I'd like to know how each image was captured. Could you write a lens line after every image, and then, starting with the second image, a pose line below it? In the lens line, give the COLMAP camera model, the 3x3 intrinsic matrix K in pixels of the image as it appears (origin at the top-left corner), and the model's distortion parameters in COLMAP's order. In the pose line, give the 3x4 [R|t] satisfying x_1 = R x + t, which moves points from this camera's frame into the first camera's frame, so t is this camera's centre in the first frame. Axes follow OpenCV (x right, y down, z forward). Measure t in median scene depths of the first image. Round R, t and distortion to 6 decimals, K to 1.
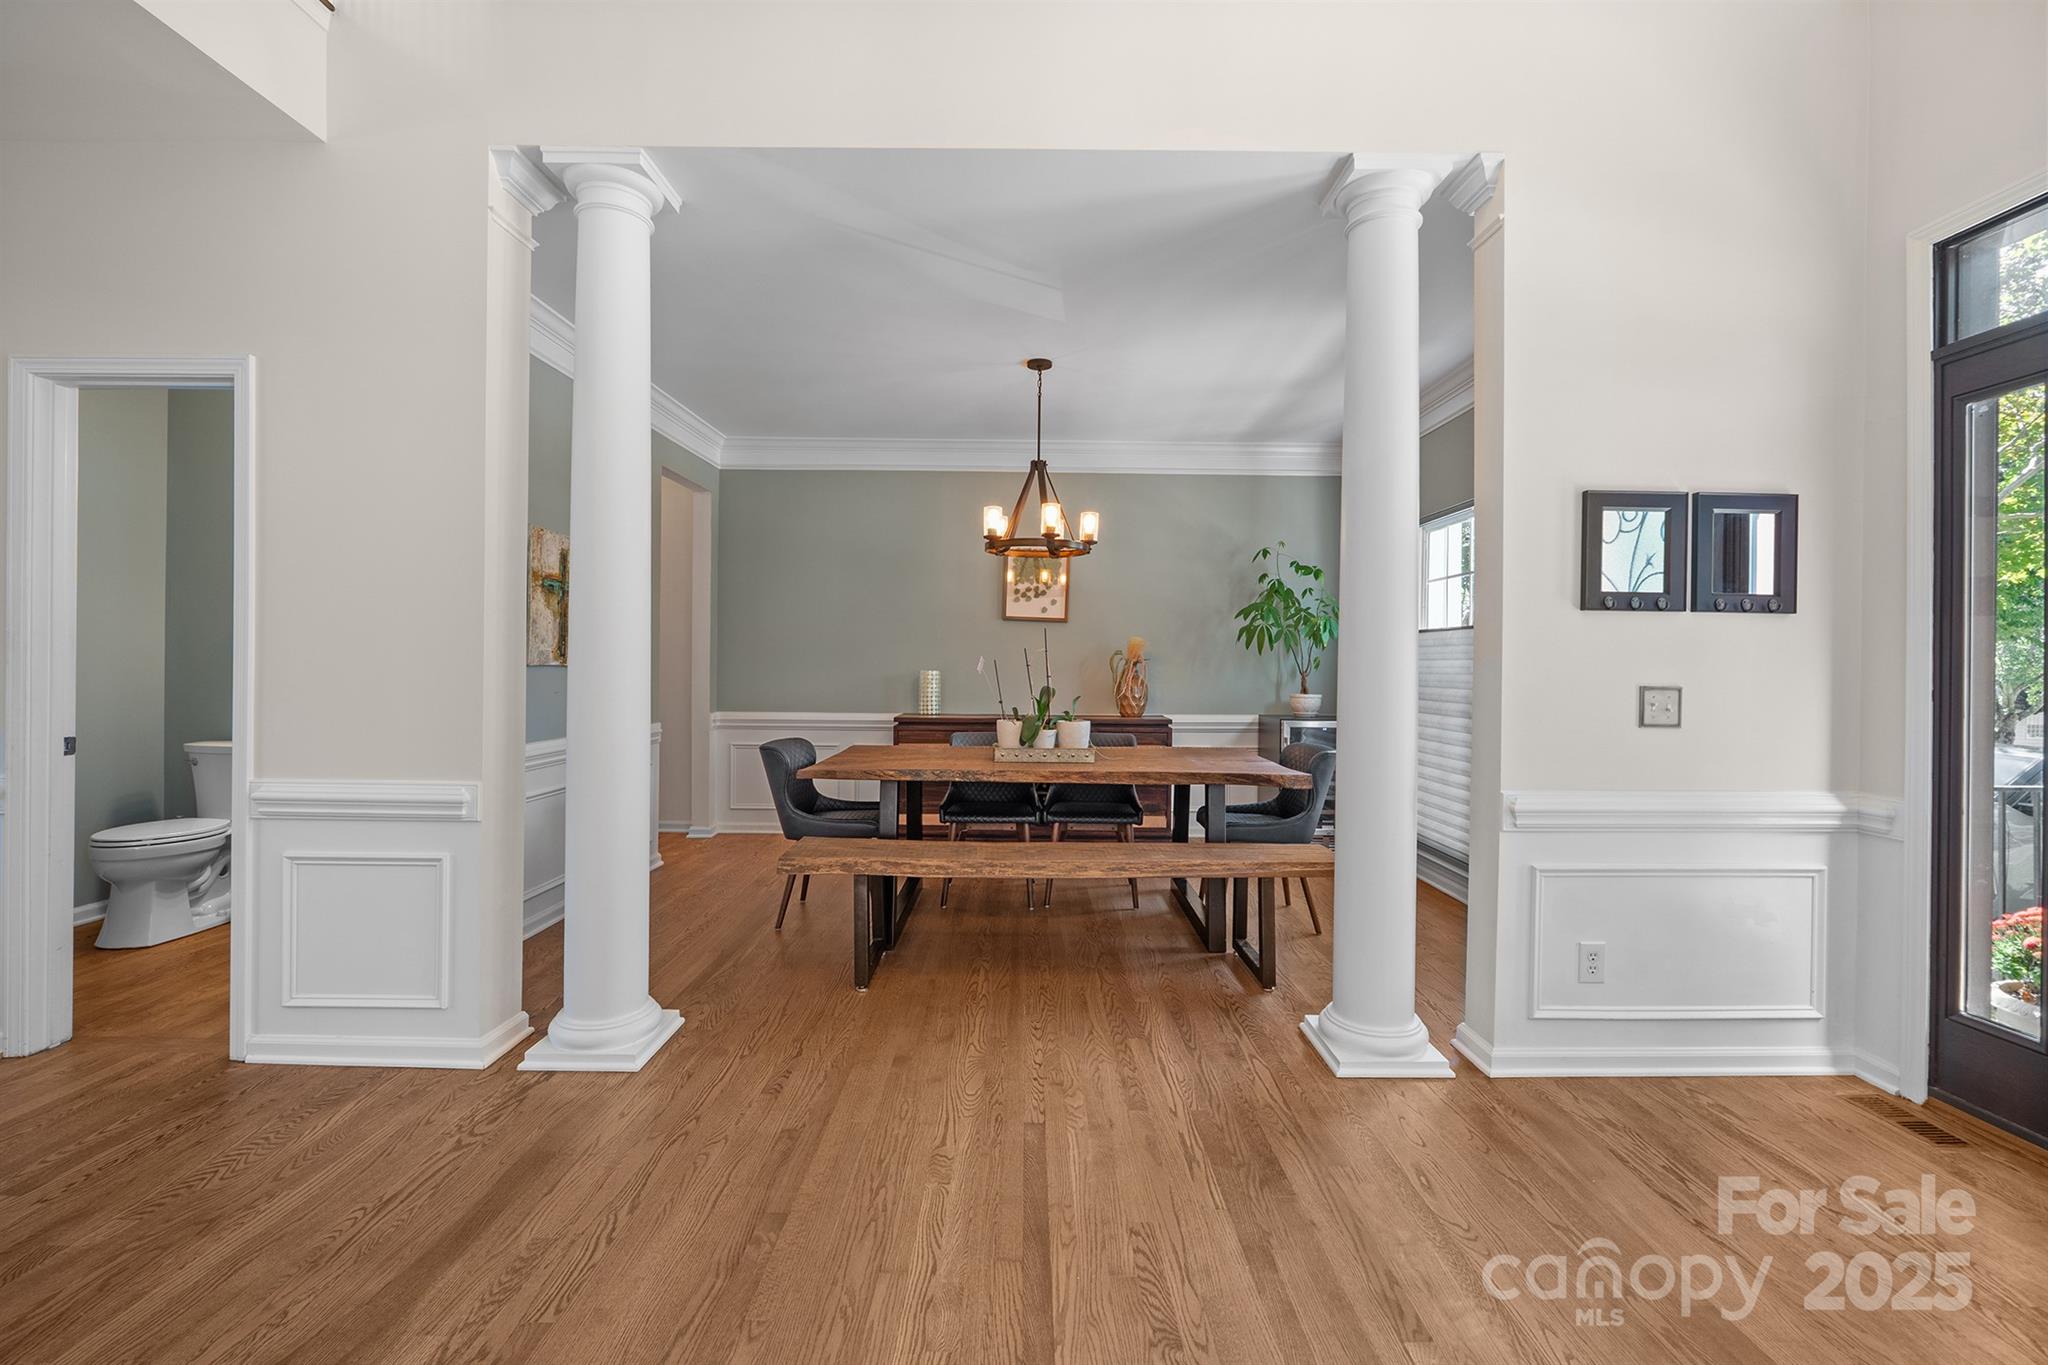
lens RADIAL K [[862.8, 0, 1028.7], [0, 862.8, 673.6], [0, 0, 1]] dist [-0.005187, -0.000302]
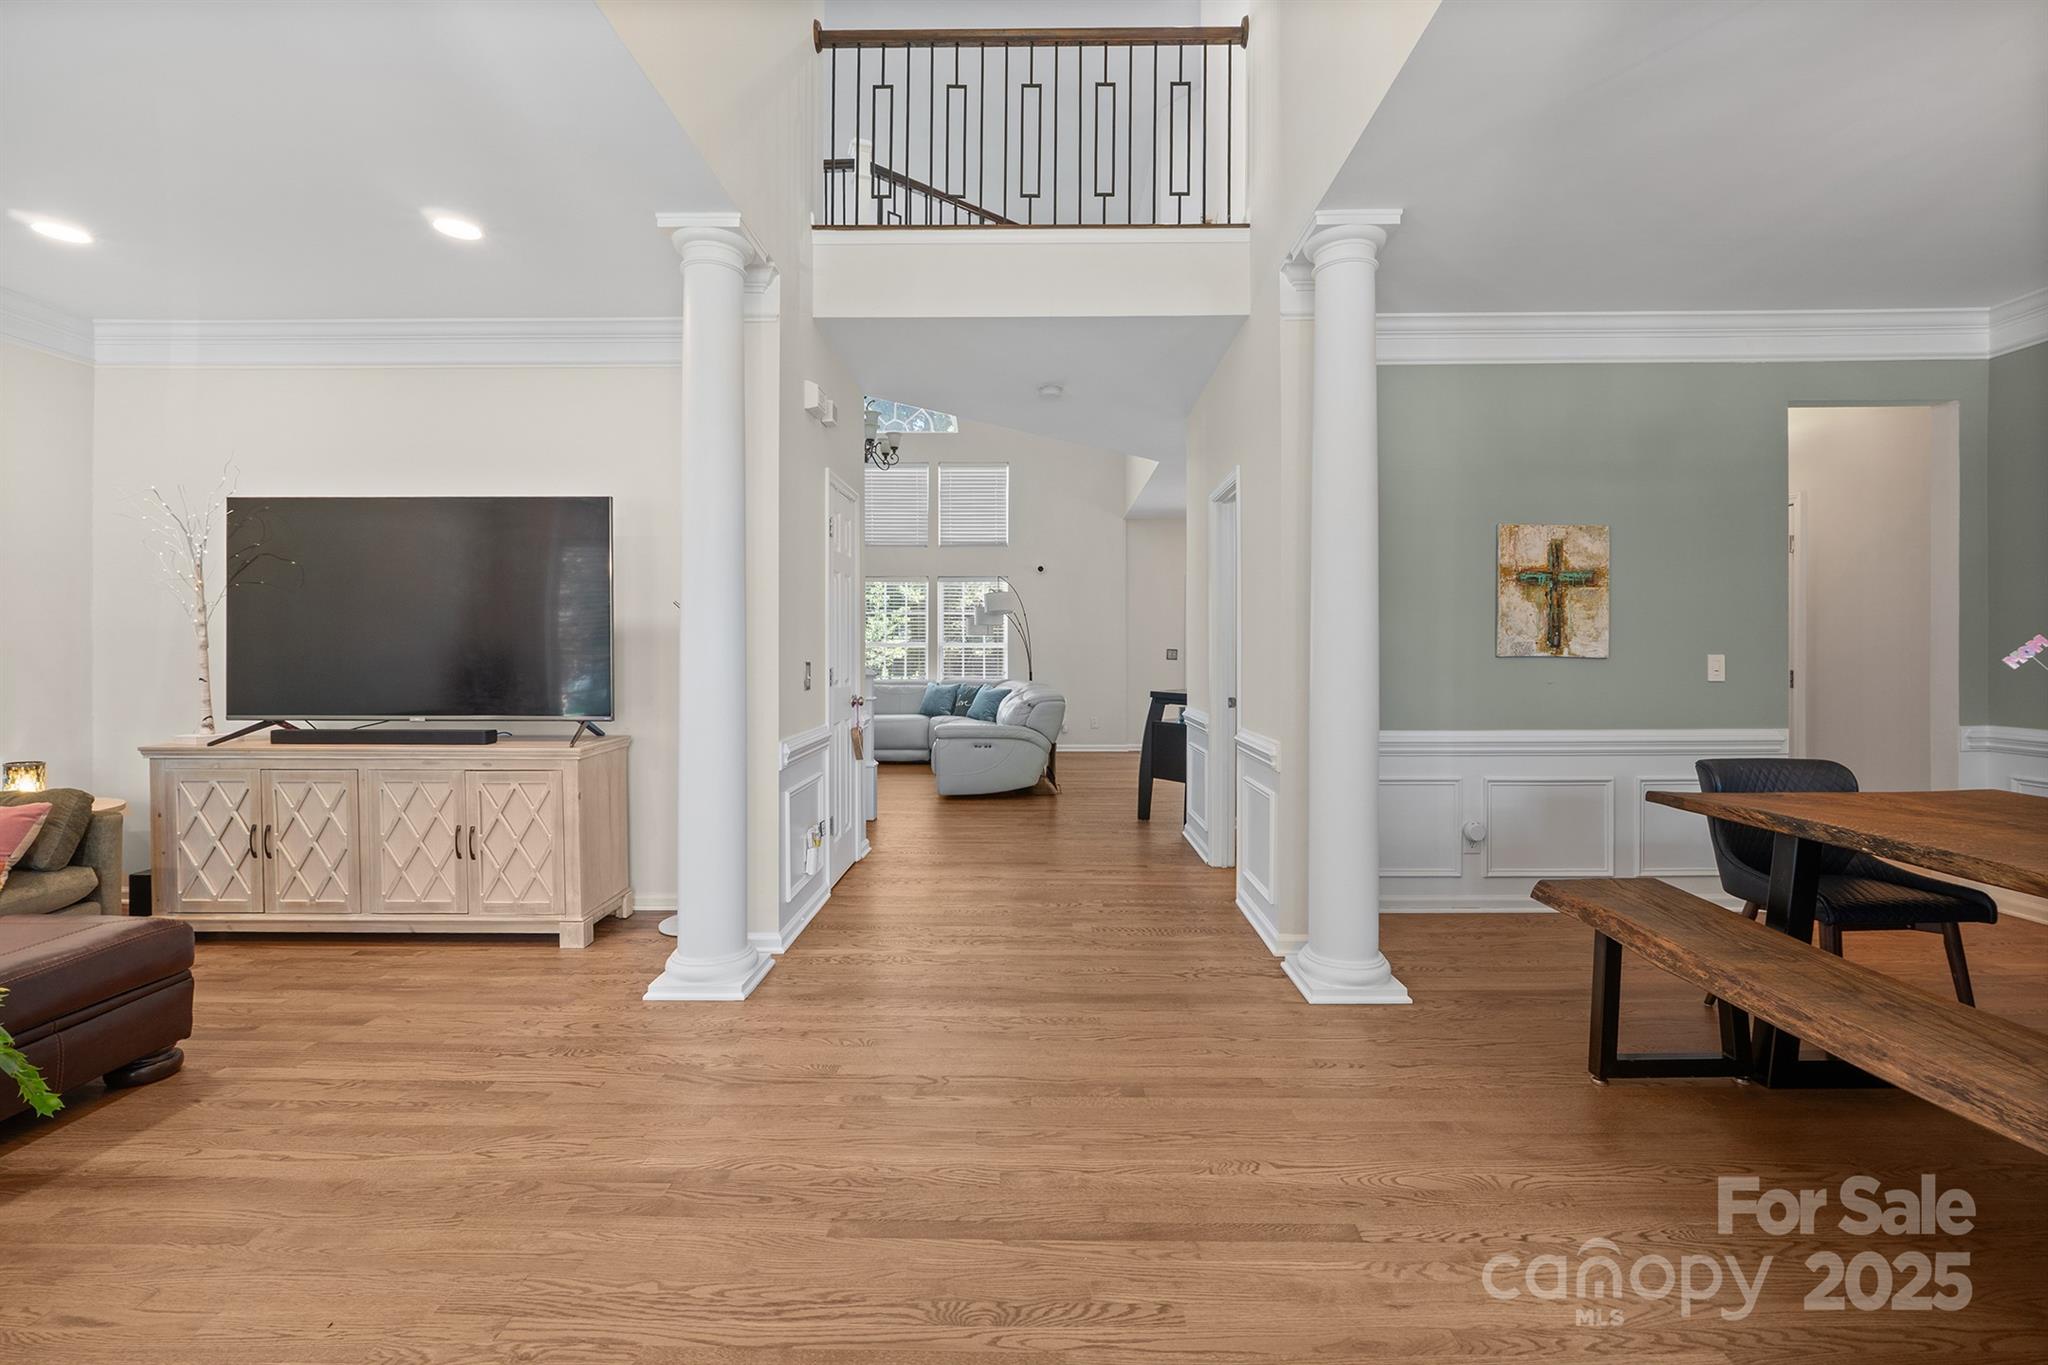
lens RADIAL K [[862.8, 0, 1030.6], [0, 862.8, 668.1], [0, 0, 1]] dist [-0.005187, -0.000302]
pose [[-0.018483, 0.010361, -0.999775, 0.717287], [-0.008864, 0.999905, 0.010526, -0.001865], [0.999790, 0.009056, -0.018389, 0.638438]]
